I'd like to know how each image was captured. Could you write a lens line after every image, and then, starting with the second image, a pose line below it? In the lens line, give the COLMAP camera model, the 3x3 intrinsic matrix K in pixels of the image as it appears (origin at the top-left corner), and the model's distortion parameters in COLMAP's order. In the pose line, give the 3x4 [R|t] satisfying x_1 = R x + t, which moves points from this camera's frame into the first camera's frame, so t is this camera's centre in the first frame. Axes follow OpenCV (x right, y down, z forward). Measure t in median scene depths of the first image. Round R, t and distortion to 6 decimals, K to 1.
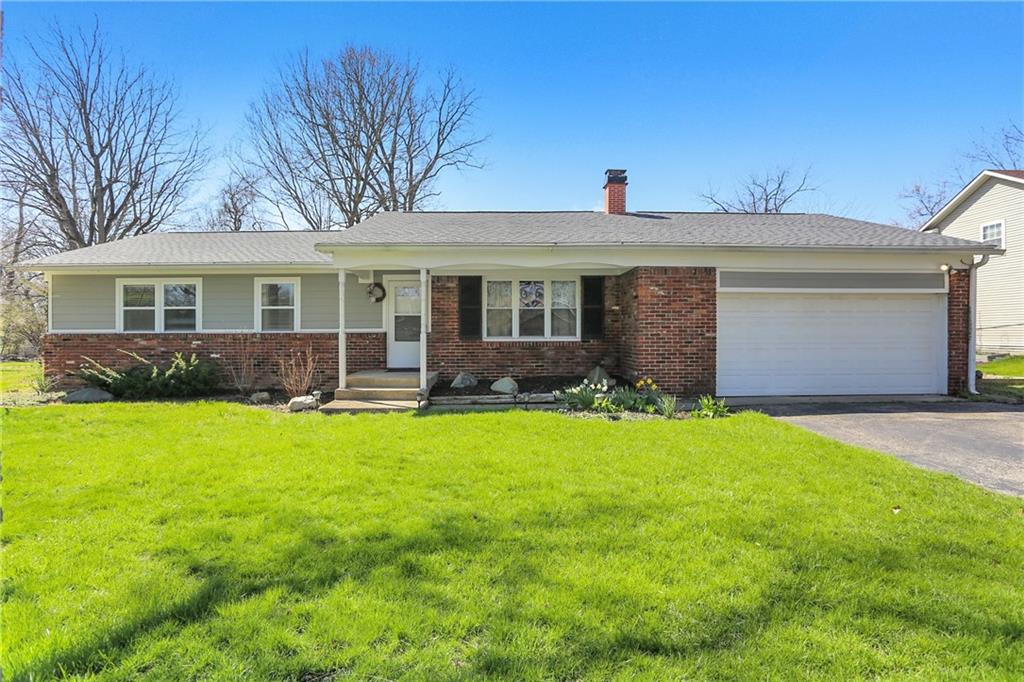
lens RADIAL K [[526.7, 0, 510.7], [0, 526.7, 321.8], [0, 0, 1]] dist [-0.070478, 0.033835]
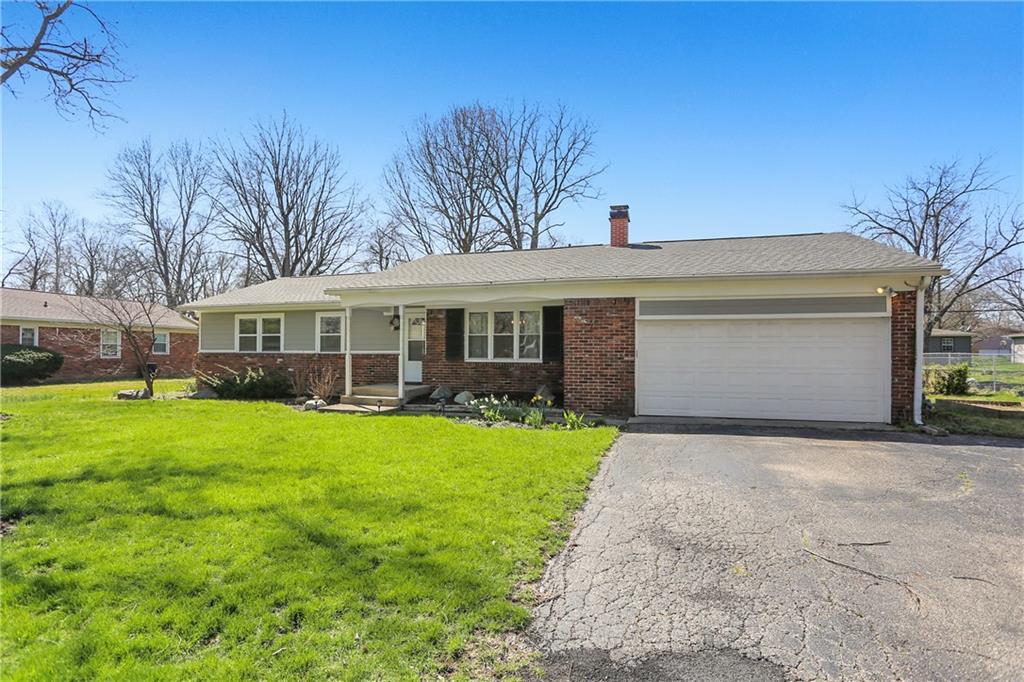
lens RADIAL K [[506.8, 0, 508.9], [0, 506.8, 323.8], [0, 0, 1]] dist [-0.068451, 0.028765]
pose [[0.948203, -0.011517, -0.317455, 0.415815], [0.000566, 0.999402, -0.034568, -0.010320], [0.317663, 0.032598, 0.947643, -0.084092]]
